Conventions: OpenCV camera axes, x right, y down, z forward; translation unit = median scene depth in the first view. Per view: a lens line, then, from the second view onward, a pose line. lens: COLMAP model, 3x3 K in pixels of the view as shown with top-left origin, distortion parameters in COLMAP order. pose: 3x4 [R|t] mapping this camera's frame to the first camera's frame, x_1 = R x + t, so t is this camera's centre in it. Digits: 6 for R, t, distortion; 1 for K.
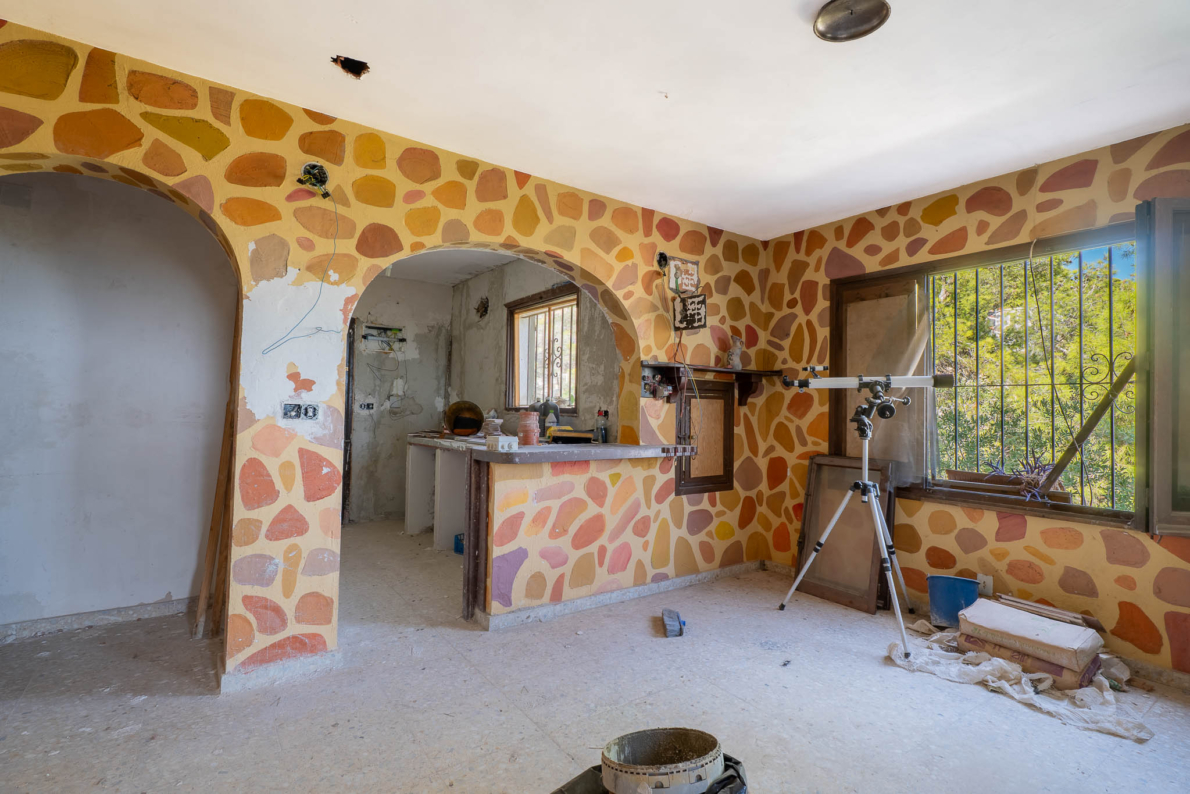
lens RADIAL K [[554.1, 0, 595.2], [0, 554.1, 393.0], [0, 0, 1]] dist [0.002875, 0.000030]
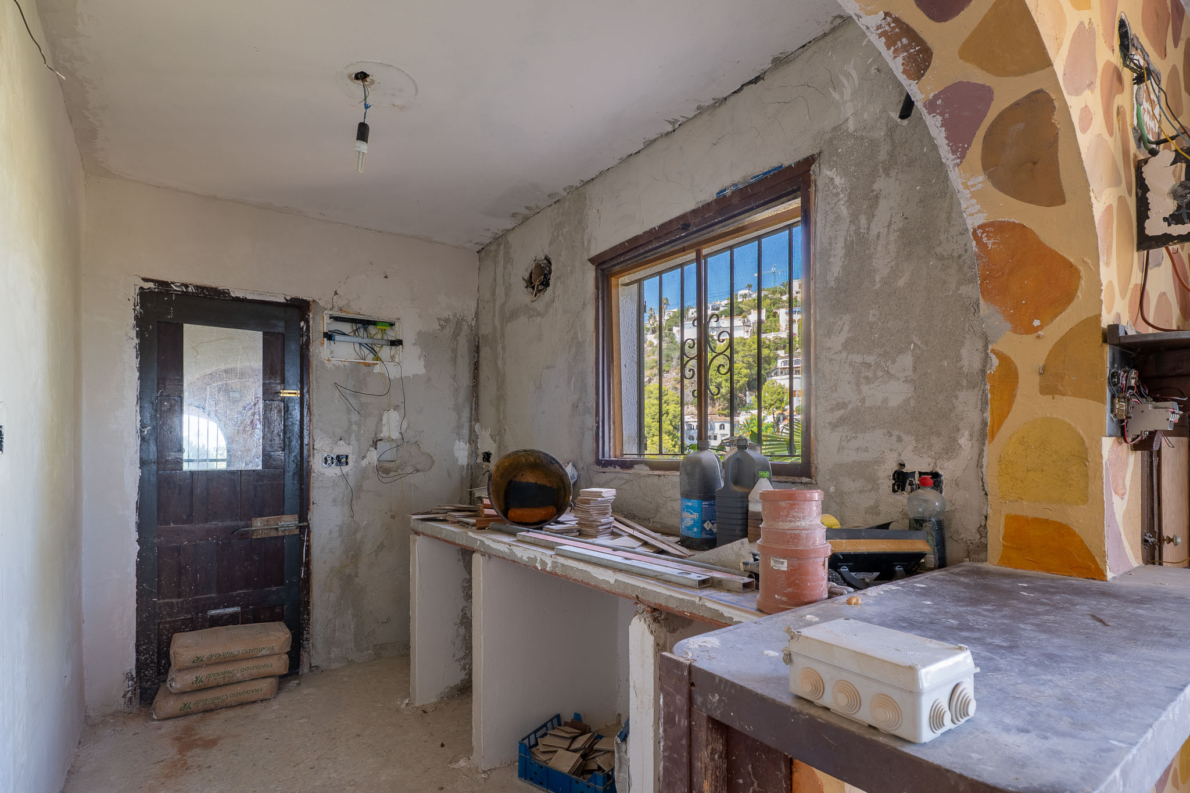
lens RADIAL K [[589.6, 0, 577.4], [0, 589.6, 445.3], [0, 0, 1]] dist [0.011692, -0.000970]
pose [[0.999020, -0.019640, -0.039677, -0.146625], [0.020711, 0.999427, 0.026766, -0.002094], [0.039129, -0.027561, 0.998854, 0.418675]]
